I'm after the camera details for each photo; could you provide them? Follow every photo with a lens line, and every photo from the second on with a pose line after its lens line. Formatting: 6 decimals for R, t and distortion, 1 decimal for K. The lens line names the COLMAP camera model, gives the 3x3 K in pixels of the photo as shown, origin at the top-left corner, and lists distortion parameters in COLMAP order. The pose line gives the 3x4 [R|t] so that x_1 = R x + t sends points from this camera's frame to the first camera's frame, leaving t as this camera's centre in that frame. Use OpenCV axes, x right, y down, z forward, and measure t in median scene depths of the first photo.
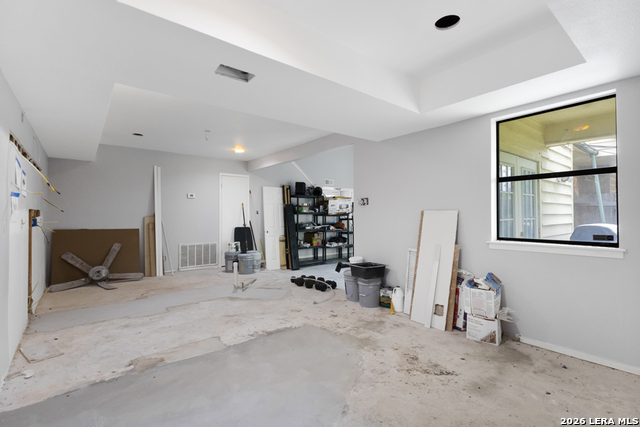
lens RADIAL K [[303.6, 0, 335.3], [0, 303.6, 210.8], [0, 0, 1]] dist [-0.010795, 0.000273]
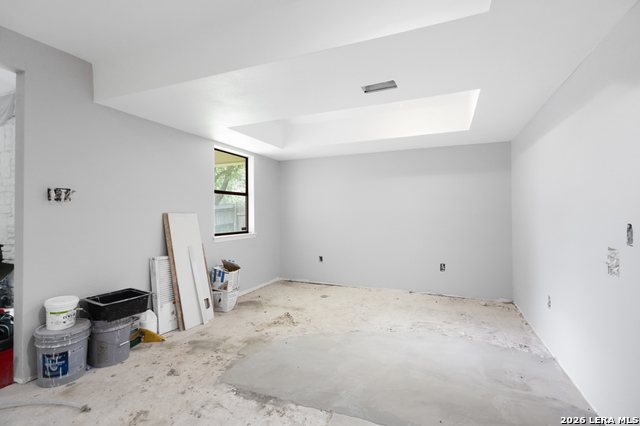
lens RADIAL K [[298.9, 0, 310.5], [0, 298.9, 213.1], [0, 0, 1]] dist [0.002720, 0.000352]
pose [[-0.434015, 0.004814, 0.900893, -0.688693], [-0.010258, 0.999894, -0.010285, 0.006519], [-0.900847, -0.013705, -0.433920, 0.978942]]
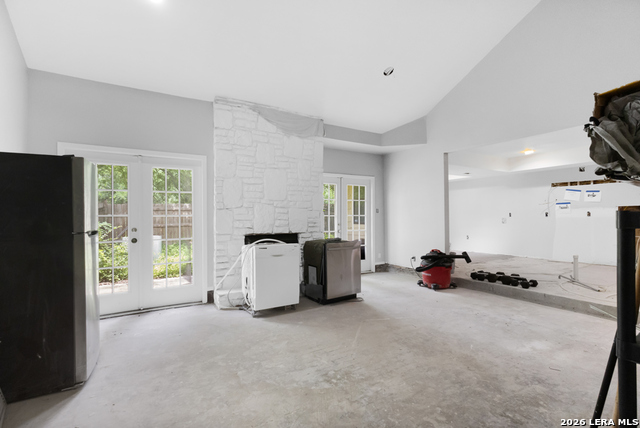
lens RADIAL K [[296.4, 0, 318.7], [0, 296.4, 215.2], [0, 0, 1]] dist [-0.001242, -0.000558]
pose [[-0.980395, 0.007969, 0.196882, 0.418862], [0.003558, 0.999735, -0.022748, 0.072000], [-0.197011, -0.021601, -0.980163, 2.807229]]
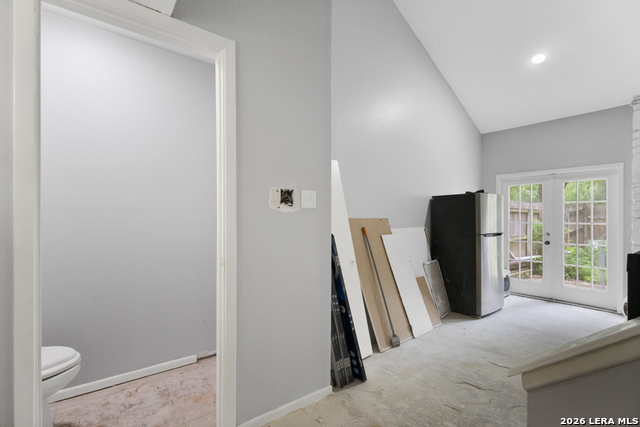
lens RADIAL K [[296.4, 0, 318.7], [0, 296.4, 214.7], [0, 0, 1]] dist [-0.001242, -0.000558]
pose [[0.068485, 0.005329, 0.997638, -0.121417], [-0.017991, 0.999830, -0.004106, 0.034249], [-0.997490, -0.017667, 0.068569, 2.833227]]
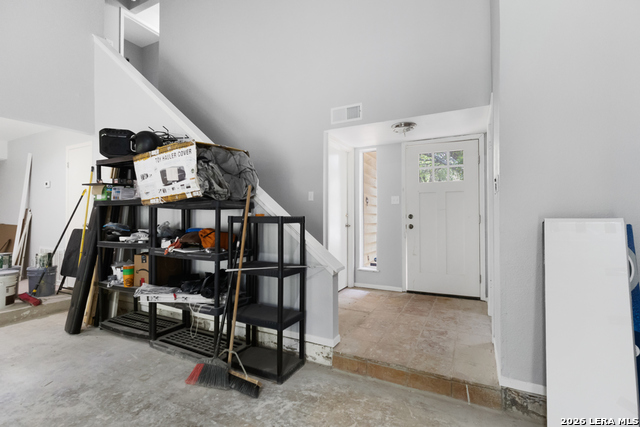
lens RADIAL K [[303.1, 0, 320.0], [0, 303.1, 213.5], [0, 0, 1]] dist [0.007138, 0.000424]
pose [[0.363324, -0.006400, -0.931641, 0.821458], [0.011506, 0.999931, -0.002382, 0.057866], [0.931592, -0.009855, 0.363373, 2.358811]]
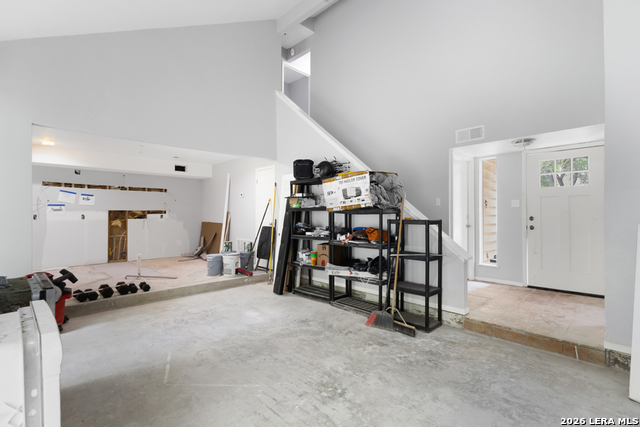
lens RADIAL K [[310.5, 0, 321.1], [0, 310.5, 213.6], [0, 0, 1]] dist [-0.020601, 0.001151]
pose [[0.053572, -0.001418, -0.998563, 1.135183], [0.016295, 0.999867, -0.000545, 0.036815], [0.998431, -0.016242, 0.053588, 2.133636]]
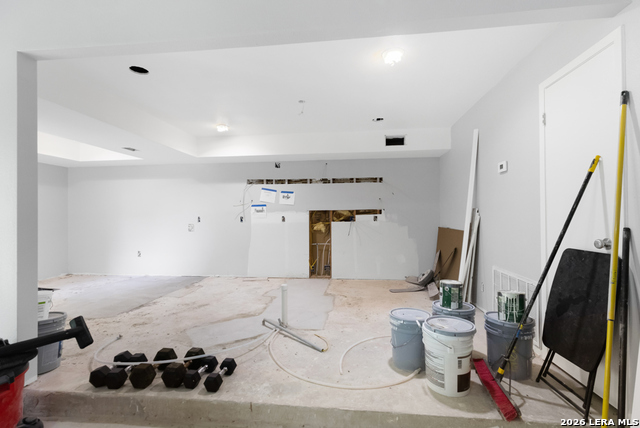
lens RADIAL K [[296.4, 0, 318.7], [0, 296.4, 215.2], [0, 0, 1]] dist [-0.001242, -0.000558]
pose [[-0.745145, -0.001759, -0.666900, 0.052560], [0.018135, 0.999573, -0.022900, 0.049501], [0.666656, -0.029158, -0.744795, 1.999059]]
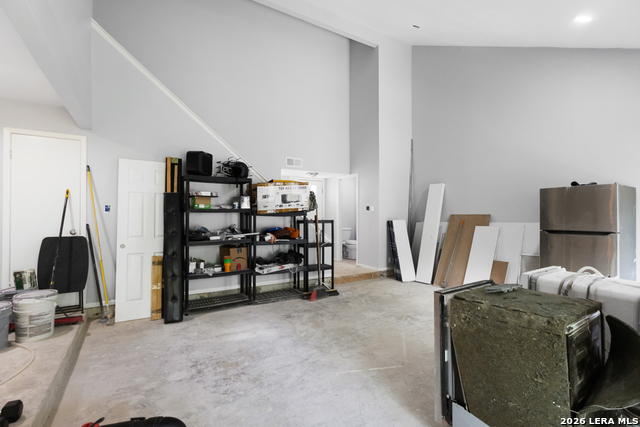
lens RADIAL K [[296.4, 0, 323.2], [0, 296.4, 215.9], [0, 0, 1]] dist [-0.001173, -0.000197]
pose [[0.988037, -0.000744, -0.154213, 0.384775], [0.003243, 0.999867, 0.015956, 0.020305], [0.154181, -0.016265, 0.987909, 1.111020]]
